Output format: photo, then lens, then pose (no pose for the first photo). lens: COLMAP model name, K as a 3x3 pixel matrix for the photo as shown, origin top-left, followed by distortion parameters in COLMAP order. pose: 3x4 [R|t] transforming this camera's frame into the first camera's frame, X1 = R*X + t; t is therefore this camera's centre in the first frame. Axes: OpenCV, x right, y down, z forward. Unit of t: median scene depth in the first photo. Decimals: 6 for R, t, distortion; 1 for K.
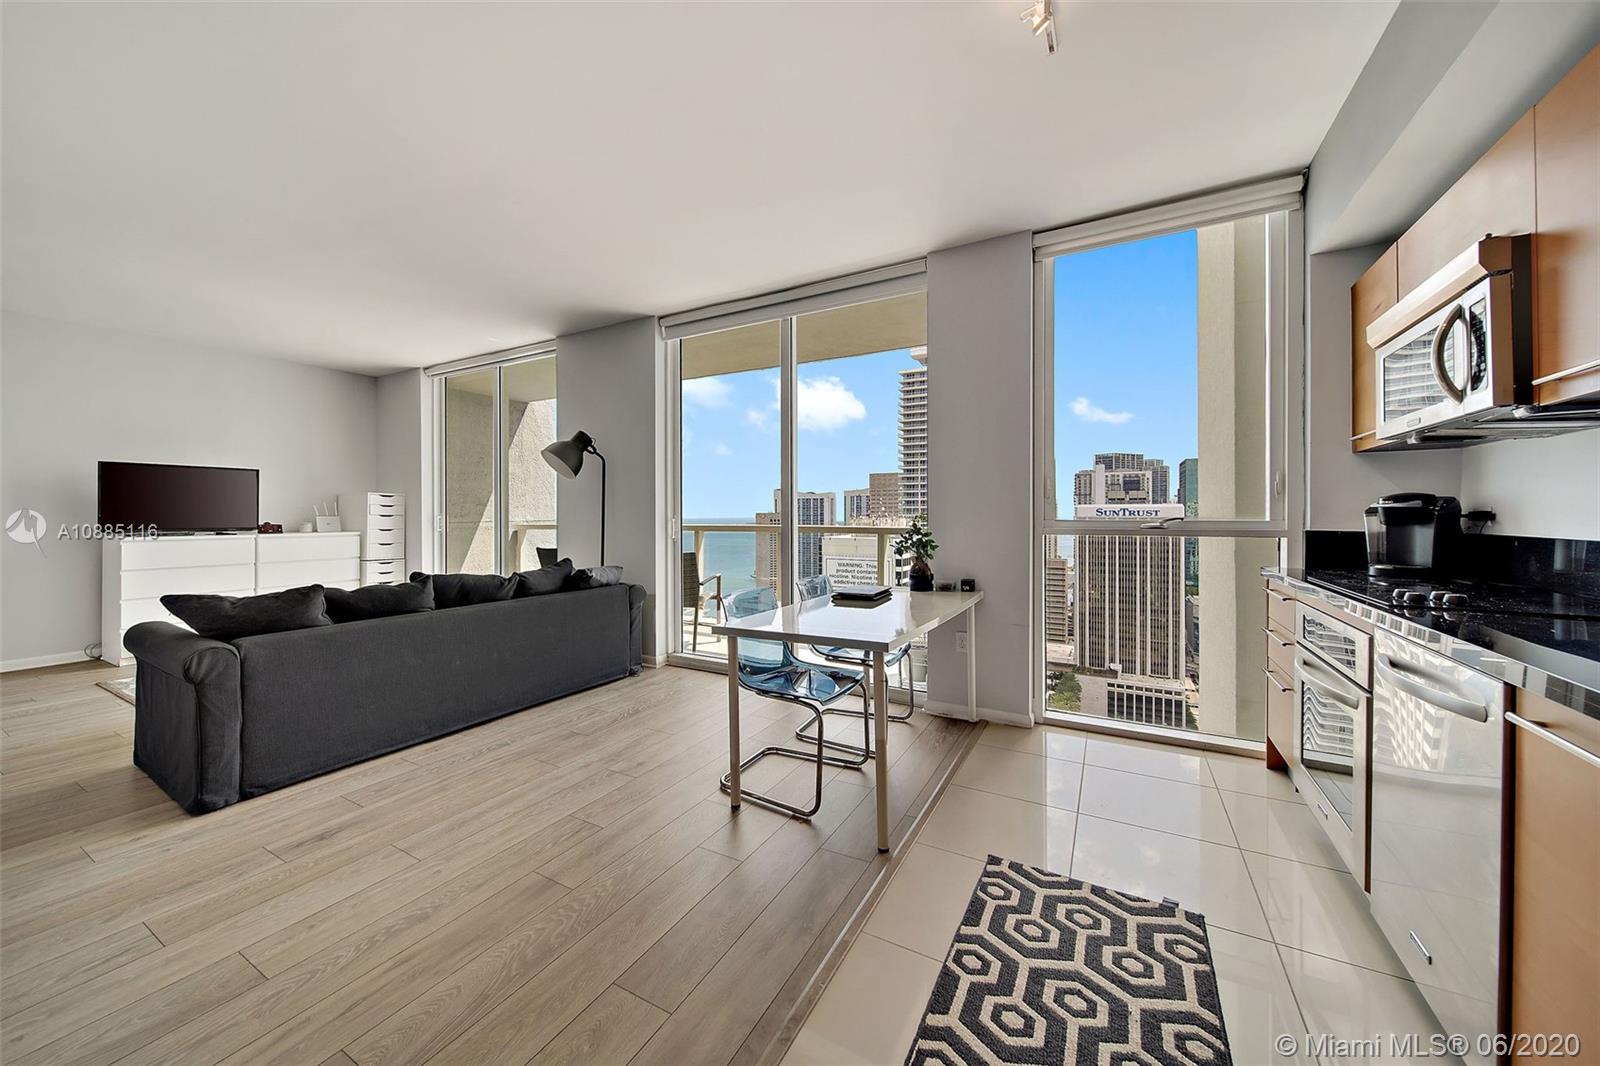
lens RADIAL K [[567.7, 0, 780.5], [0, 567.7, 517.2], [0, 0, 1]] dist [0.002805, -0.002356]
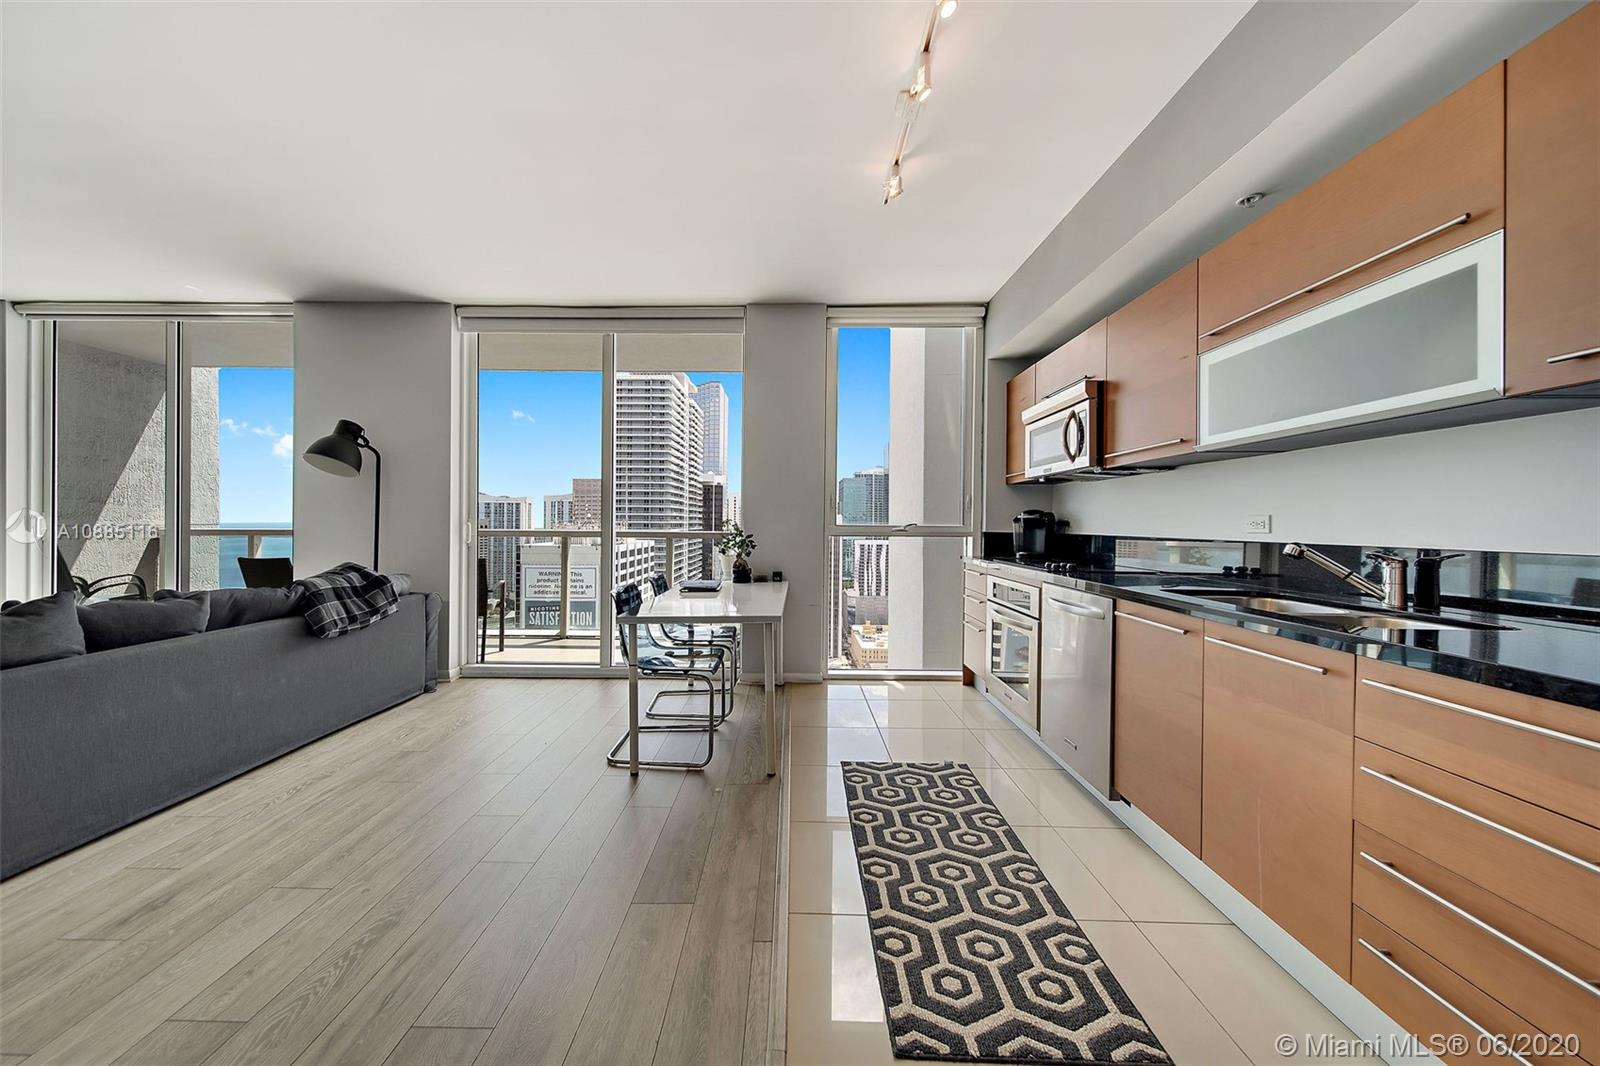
lens RADIAL K [[567.7, 0, 770.9], [0, 567.7, 524.1], [0, 0, 1]] dist [0.002805, -0.002356]
pose [[0.880889, 0.005574, 0.473289, -0.257497], [-0.005669, 0.999983, -0.001225, 0.005746], [-0.473288, -0.001604, 0.880906, -0.085786]]
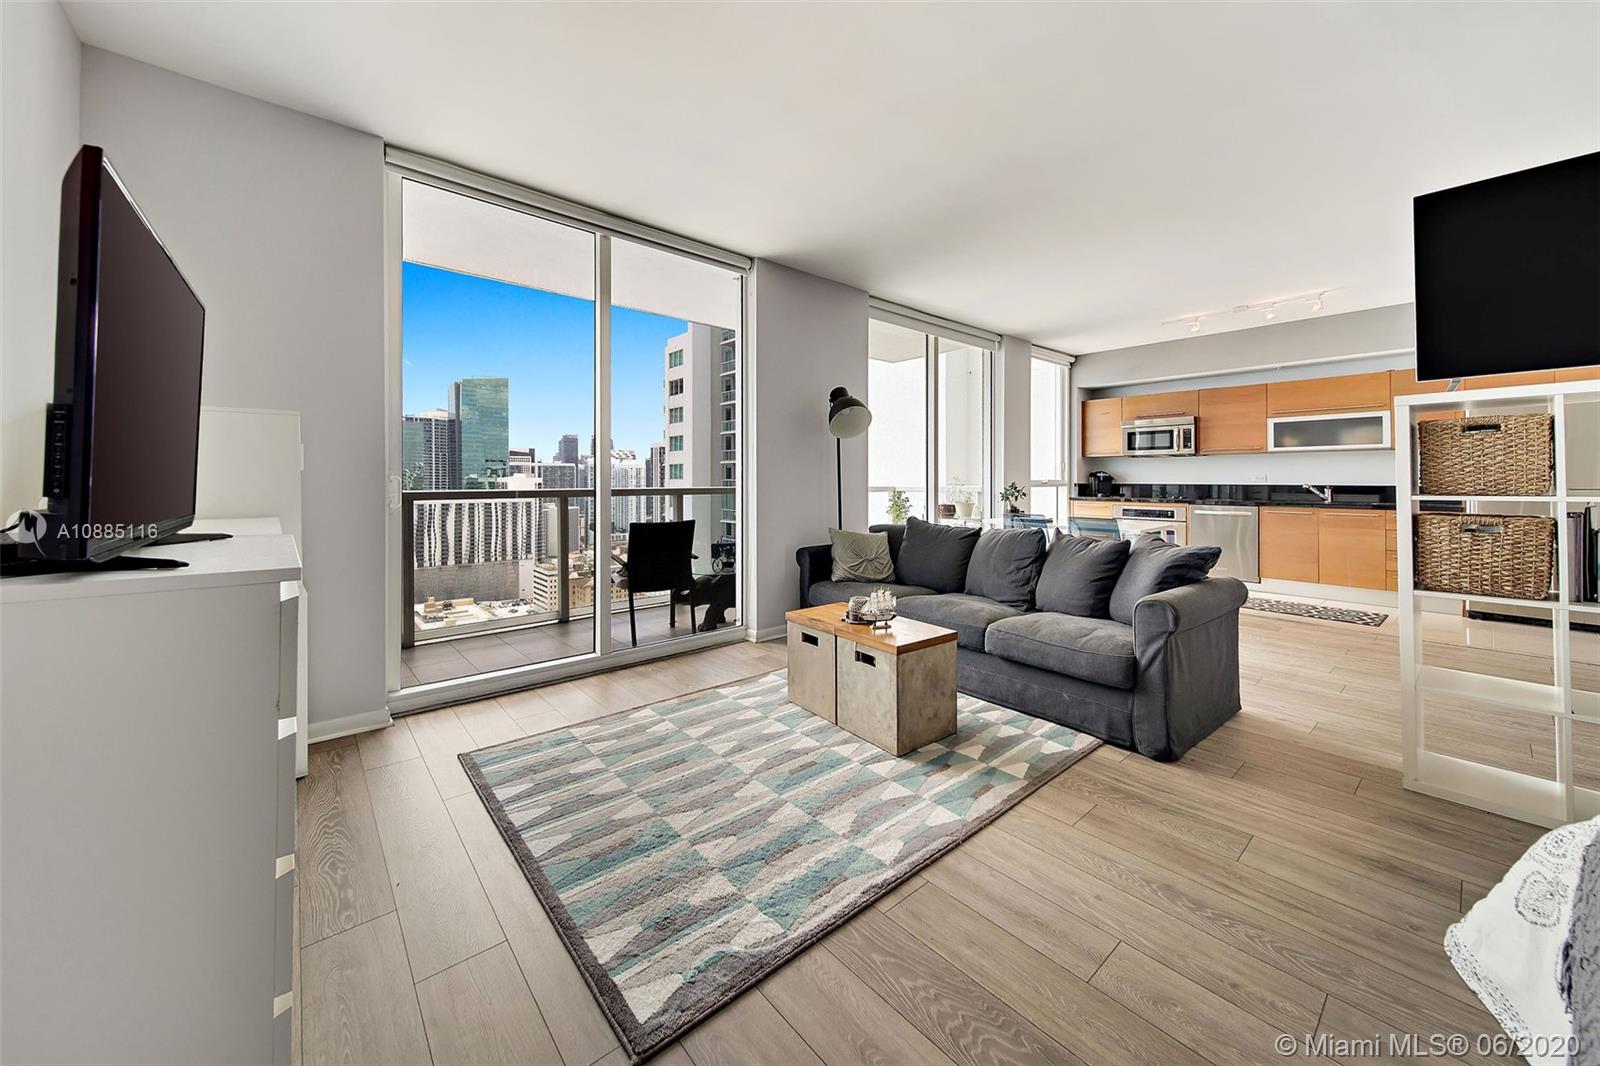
lens RADIAL K [[570.2, 0, 833.0], [0, 570.2, 471.8], [0, 0, 1]] dist [0.000098, -0.000190]
pose [[0.277861, 0.009216, 0.960577, -1.568773], [0.006258, 0.999915, -0.011404, -0.007049], [-0.960601, 0.009180, 0.277780, 1.016589]]
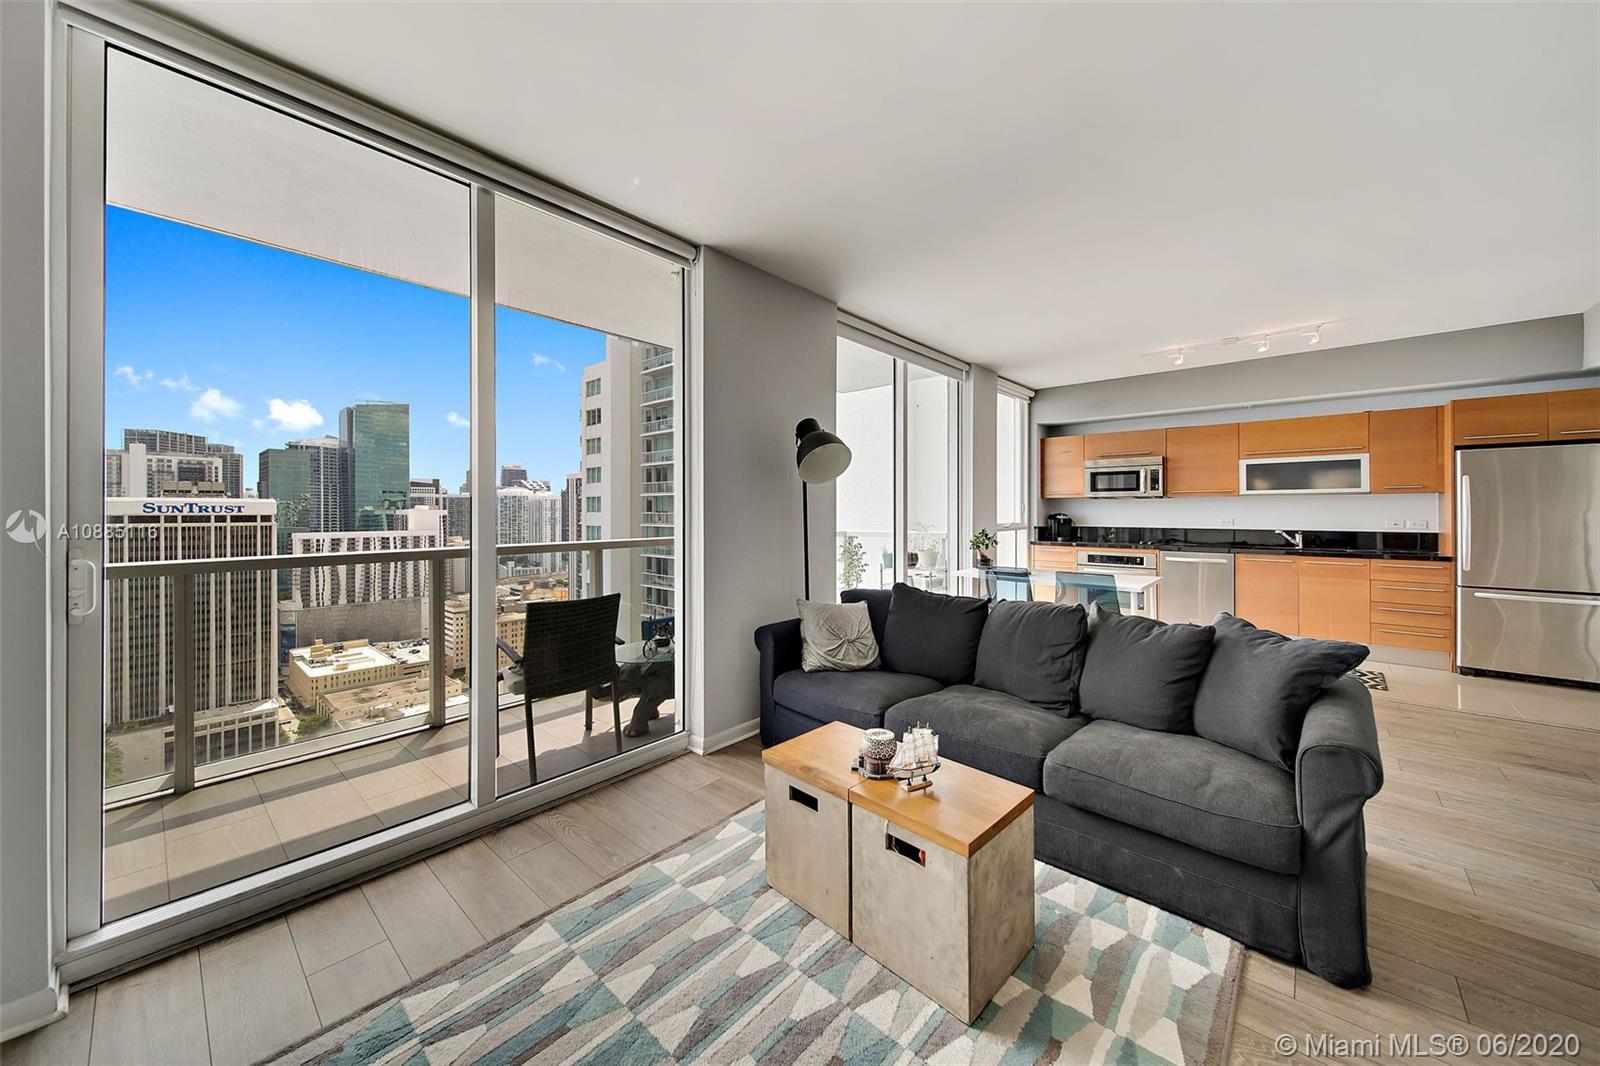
lens RADIAL K [[567.7, 0, 815.5], [0, 567.7, 506.2], [0, 0, 1]] dist [0.002805, -0.002356]
pose [[0.176898, 0.006511, 0.984208, -1.365723], [0.005651, 0.999955, -0.007631, -0.041236], [-0.984213, 0.006912, 0.176853, 1.140811]]
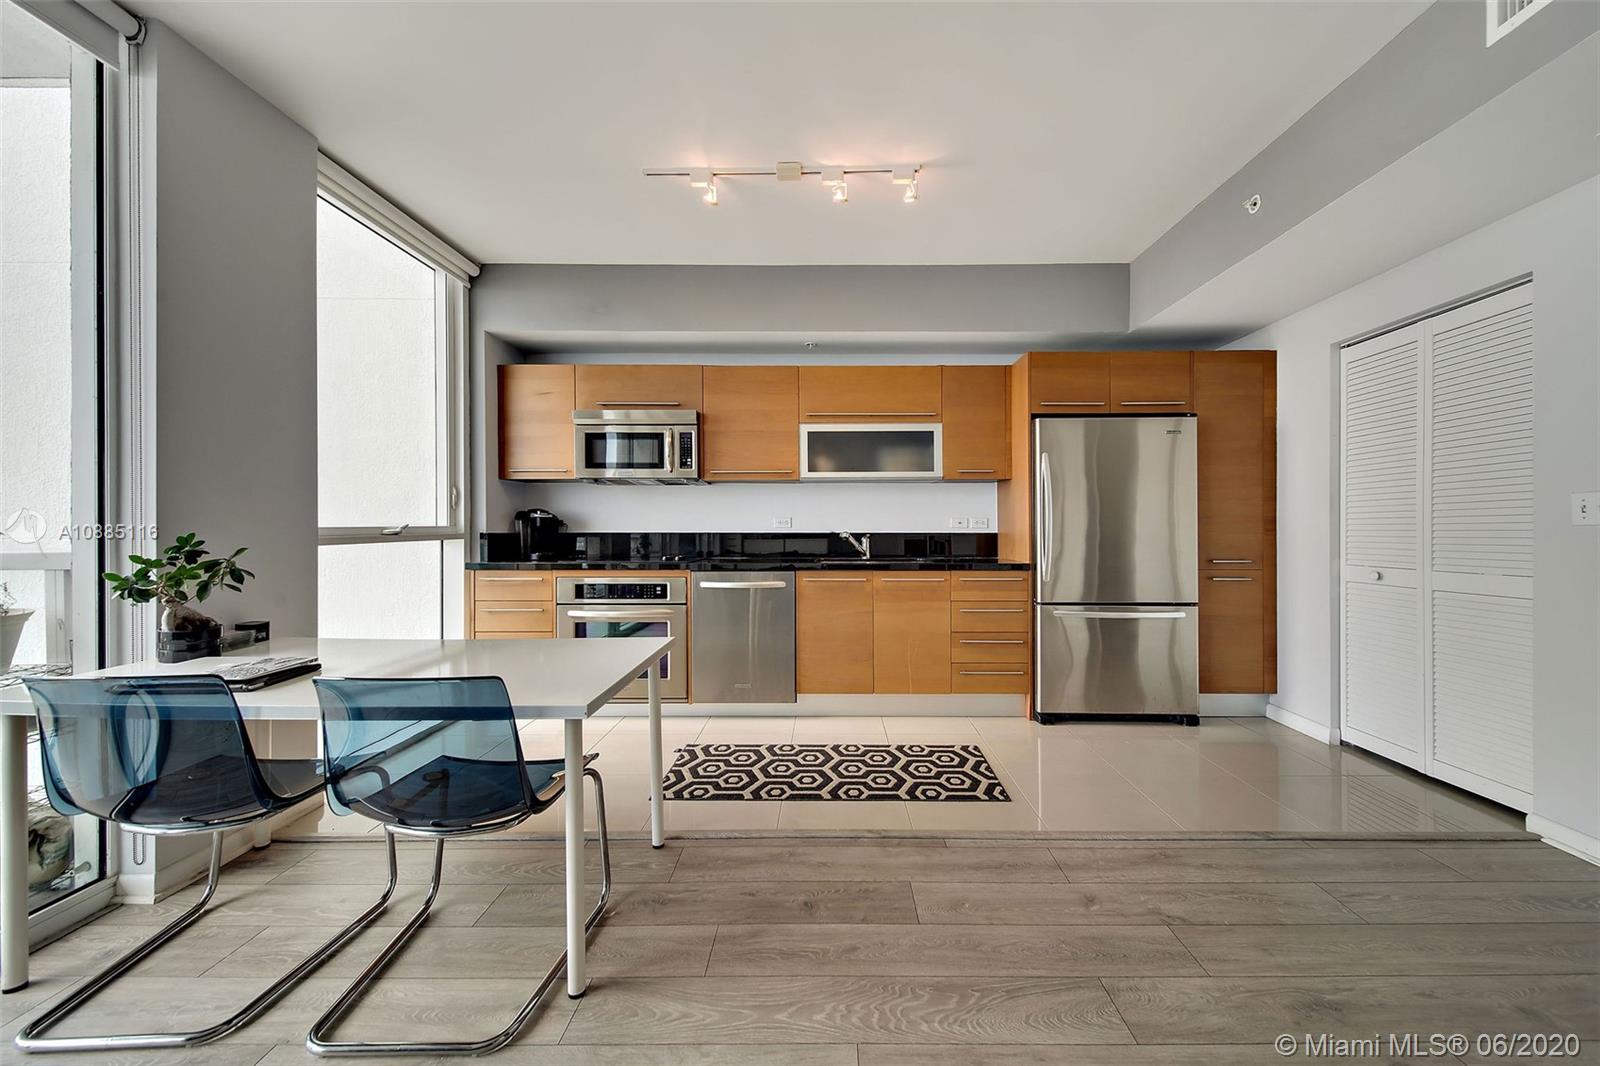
lens RADIAL K [[592.3, 0, 825.6], [0, 592.3, 520.8], [0, 0, 1]] dist [0.003860, -0.002686]
pose [[-0.503117, 0.005414, 0.864201, -0.524102], [0.004391, 0.999983, -0.003708, 0.003534], [-0.864207, 0.001929, -0.503133, 0.745831]]
